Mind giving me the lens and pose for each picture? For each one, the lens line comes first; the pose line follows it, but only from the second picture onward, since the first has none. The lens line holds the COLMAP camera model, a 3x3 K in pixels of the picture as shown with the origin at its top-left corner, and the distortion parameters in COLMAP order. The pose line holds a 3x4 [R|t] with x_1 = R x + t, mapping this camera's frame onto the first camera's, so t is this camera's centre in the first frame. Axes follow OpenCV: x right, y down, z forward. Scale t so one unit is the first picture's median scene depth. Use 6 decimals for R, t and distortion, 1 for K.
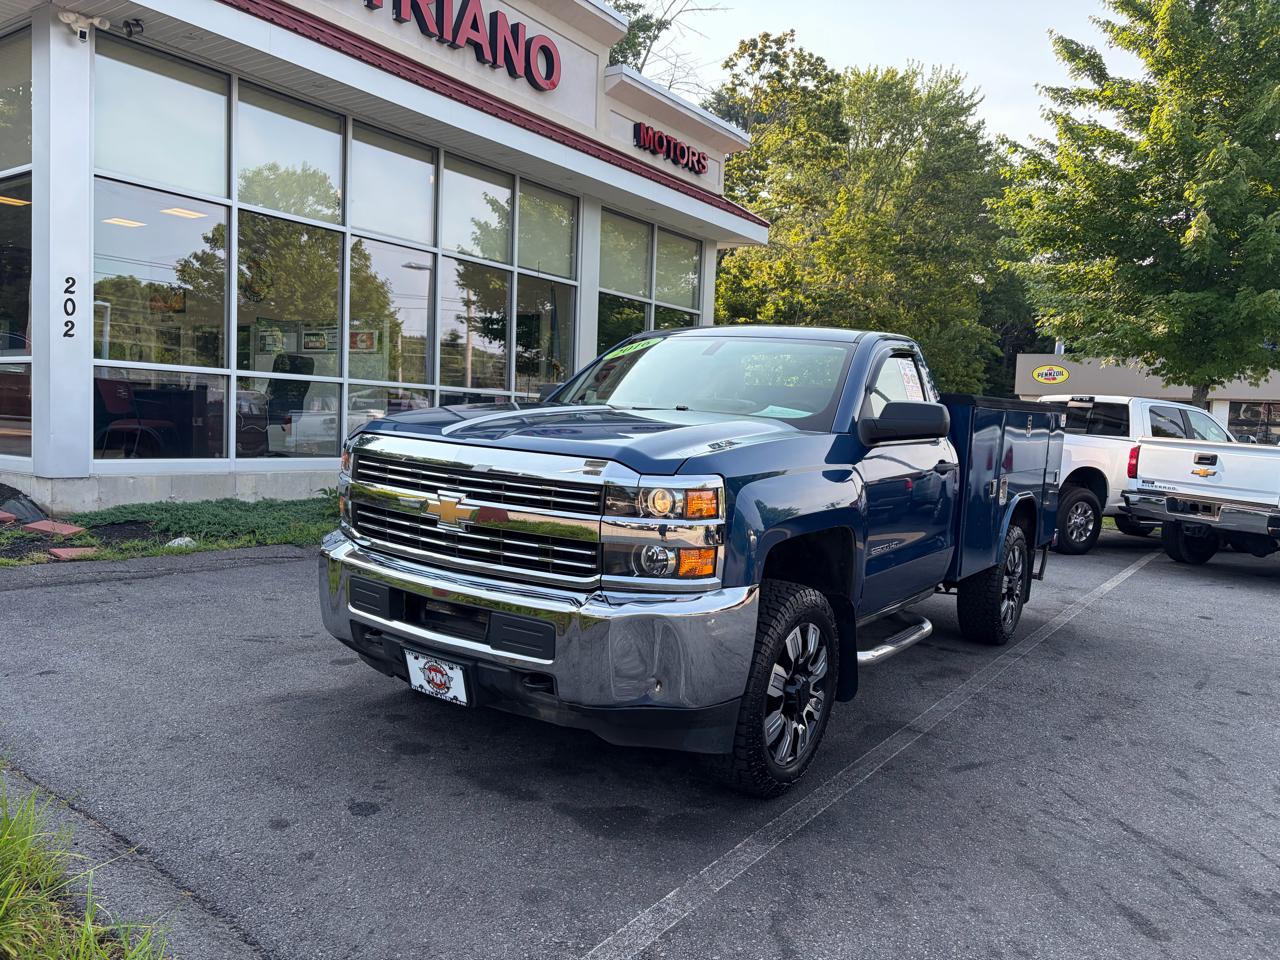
lens RADIAL K [[963.0, 0, 644.1], [0, 963.0, 477.1], [0, 0, 1]] dist [0.047913, -0.046377]
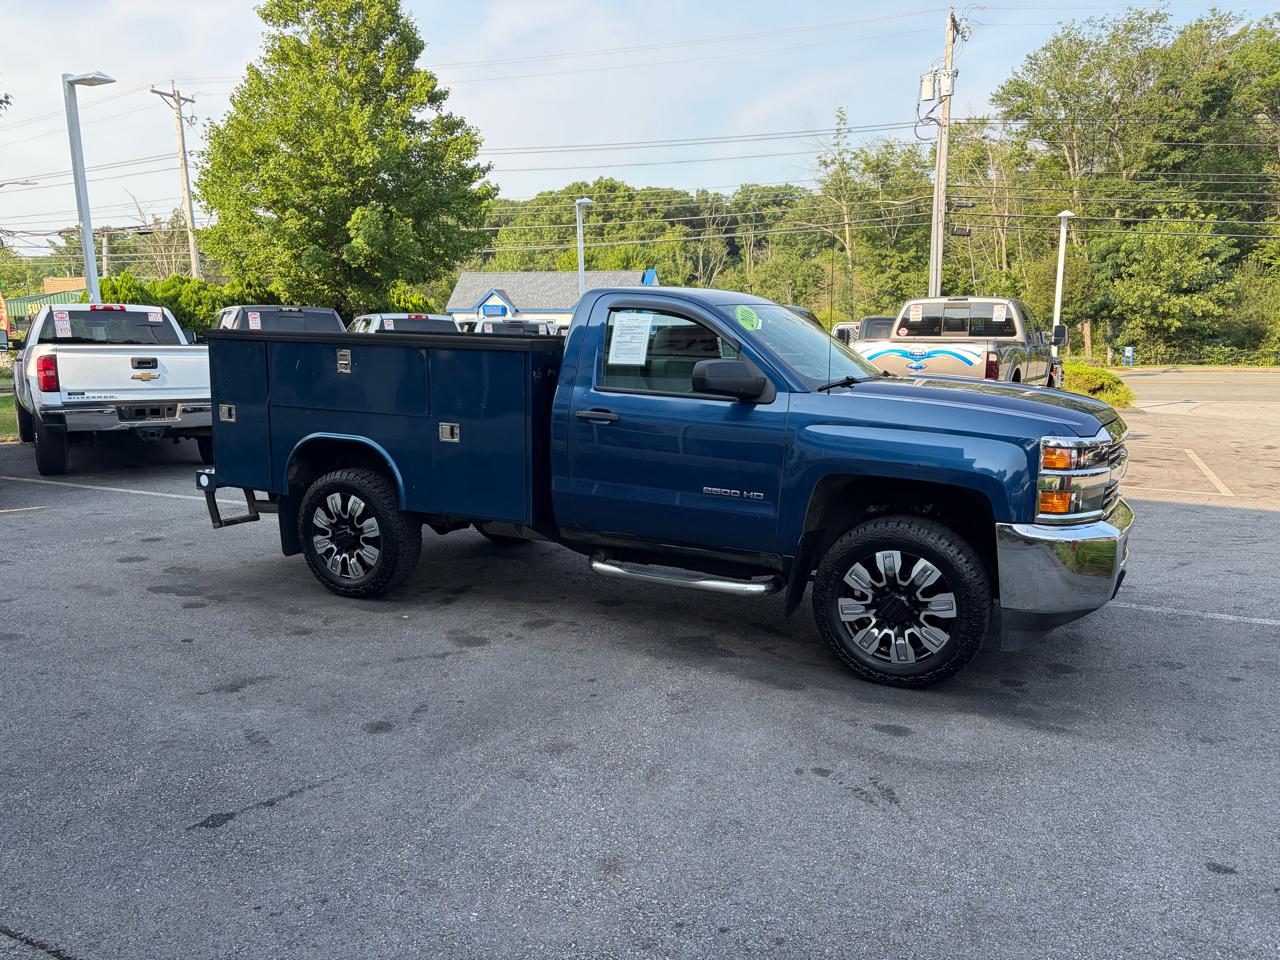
lens RADIAL K [[963.0, 0, 642.0], [0, 963.0, 481.2], [0, 0, 1]] dist [0.047913, -0.046377]
pose [[-0.144532, -0.222239, 0.964220, -1.131355], [0.056867, 0.970976, 0.232320, -0.238027], [-0.987865, 0.088410, -0.127699, 1.439653]]
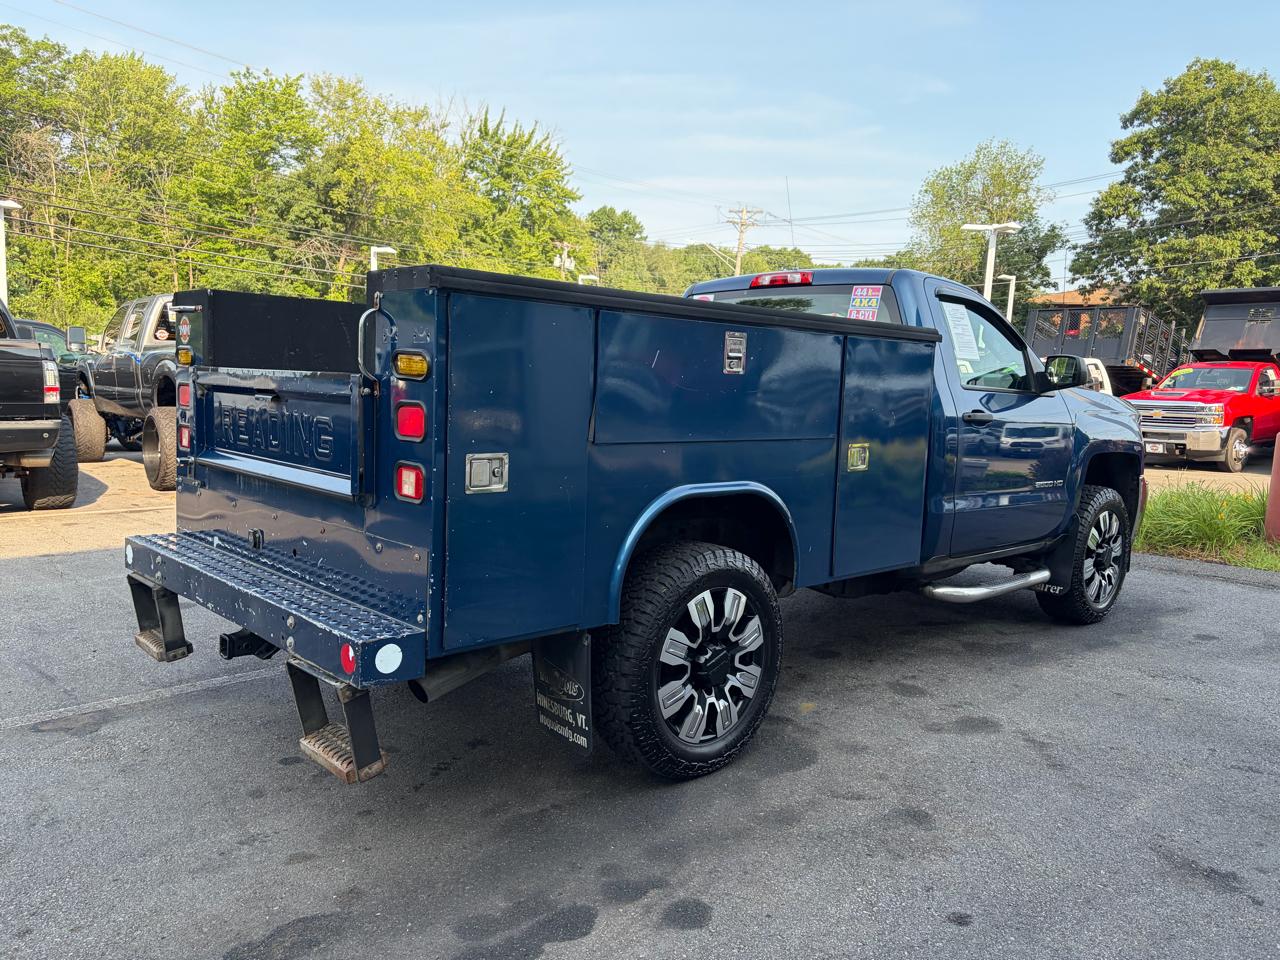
lens RADIAL K [[963.0, 0, 642.7], [0, 963.0, 475.9], [0, 0, 1]] dist [0.047913, -0.046377]
pose [[-0.973399, -0.117190, 0.196880, 0.118020], [-0.078480, 0.977850, 0.194038, -0.160572], [-0.215258, 0.173426, -0.961035, 2.378538]]
